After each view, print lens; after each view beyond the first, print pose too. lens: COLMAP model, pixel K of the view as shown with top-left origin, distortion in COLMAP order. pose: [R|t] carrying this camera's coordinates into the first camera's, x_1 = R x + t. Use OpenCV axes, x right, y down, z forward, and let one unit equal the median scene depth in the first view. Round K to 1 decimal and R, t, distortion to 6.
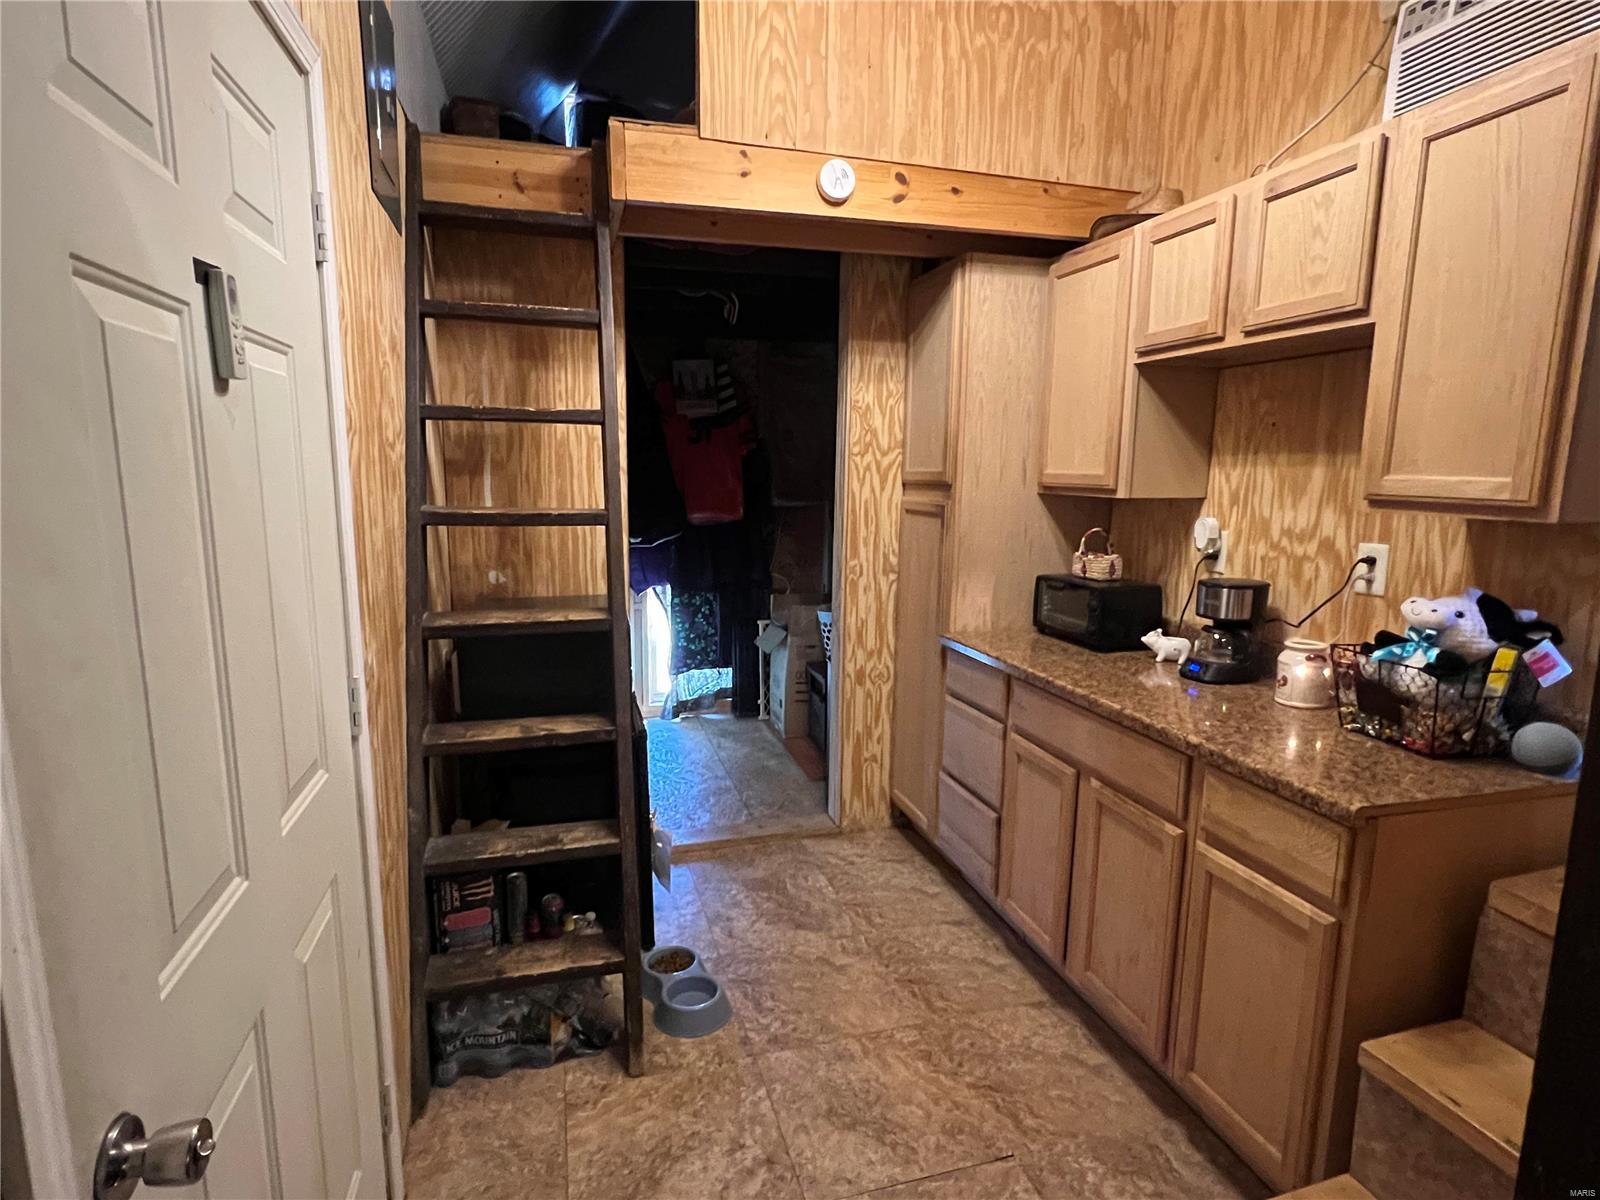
lens RADIAL K [[838.7, 0, 790.7], [0, 838.7, 602.8], [0, 0, 1]] dist [0.000885, -0.000017]
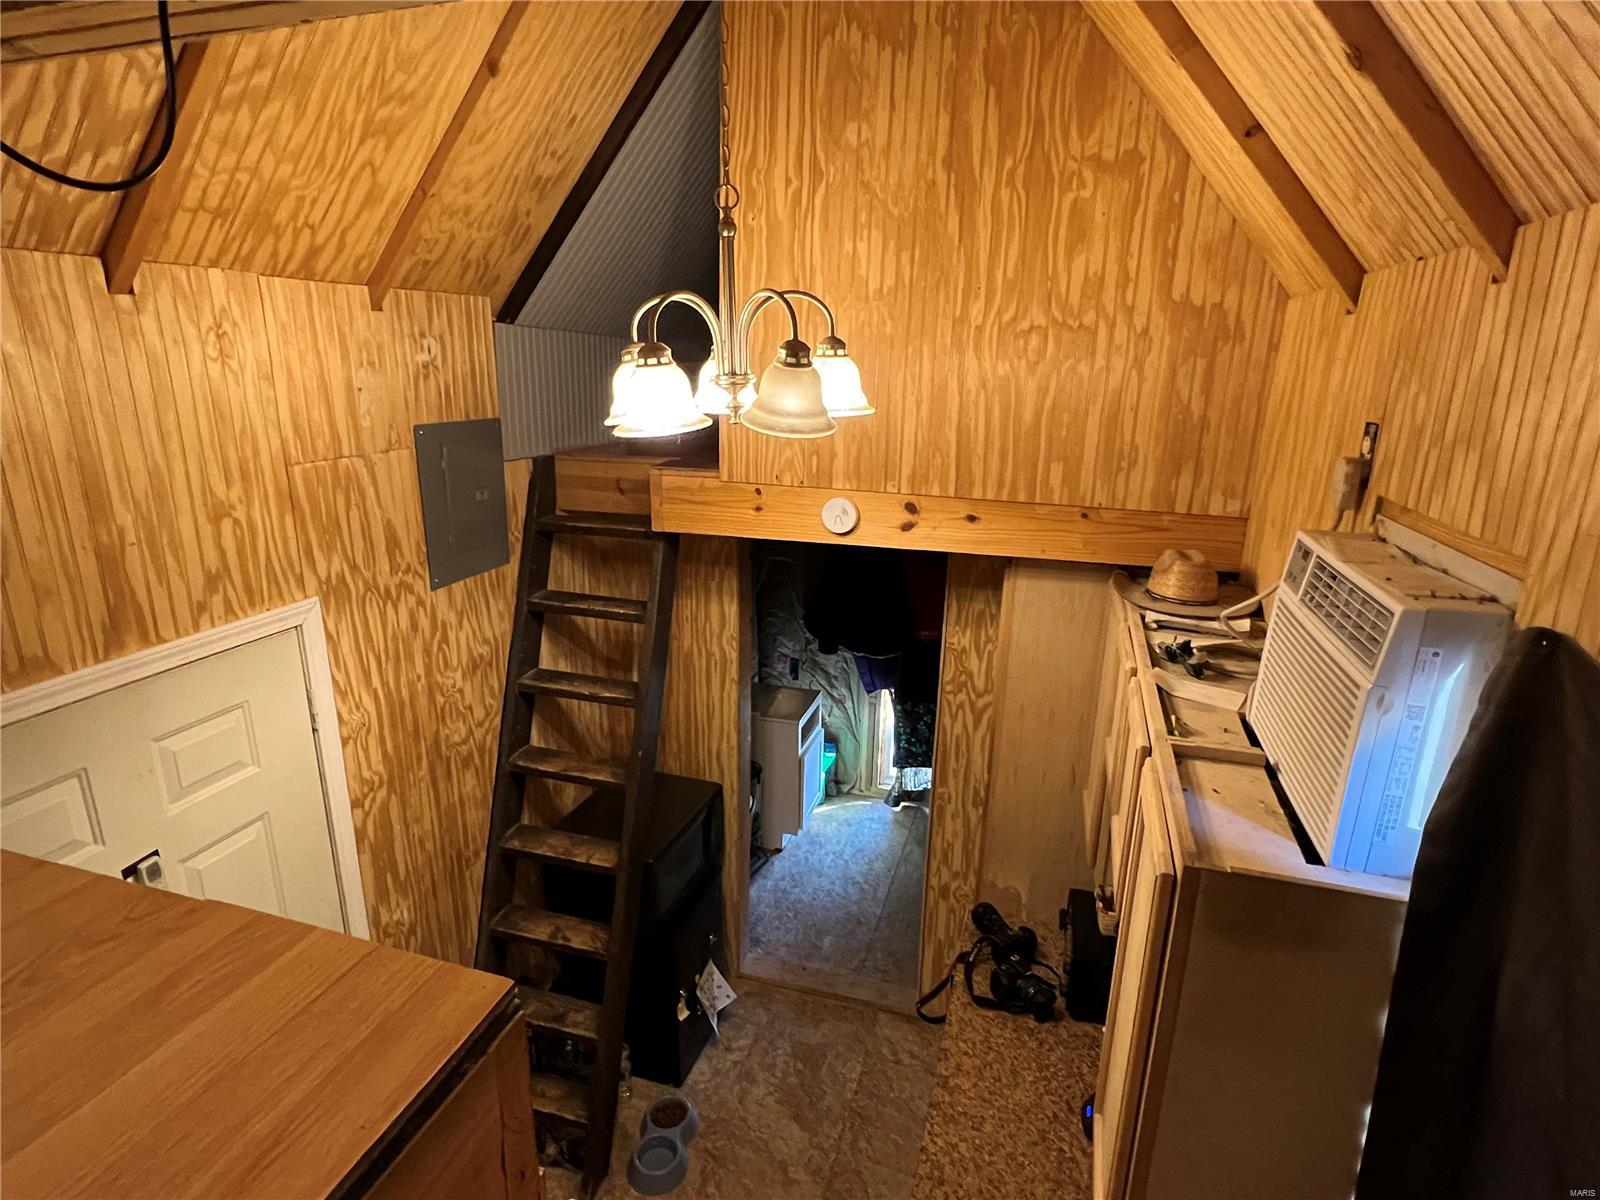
lens RADIAL K [[838.7, 0, 793.9], [0, 838.7, 603.0], [0, 0, 1]] dist [0.000885, -0.000017]
pose [[0.841328, 0.154337, -0.518023, 0.426995], [-0.095630, 0.985752, 0.138376, -0.405159], [0.531998, -0.066881, 0.844100, 0.062517]]
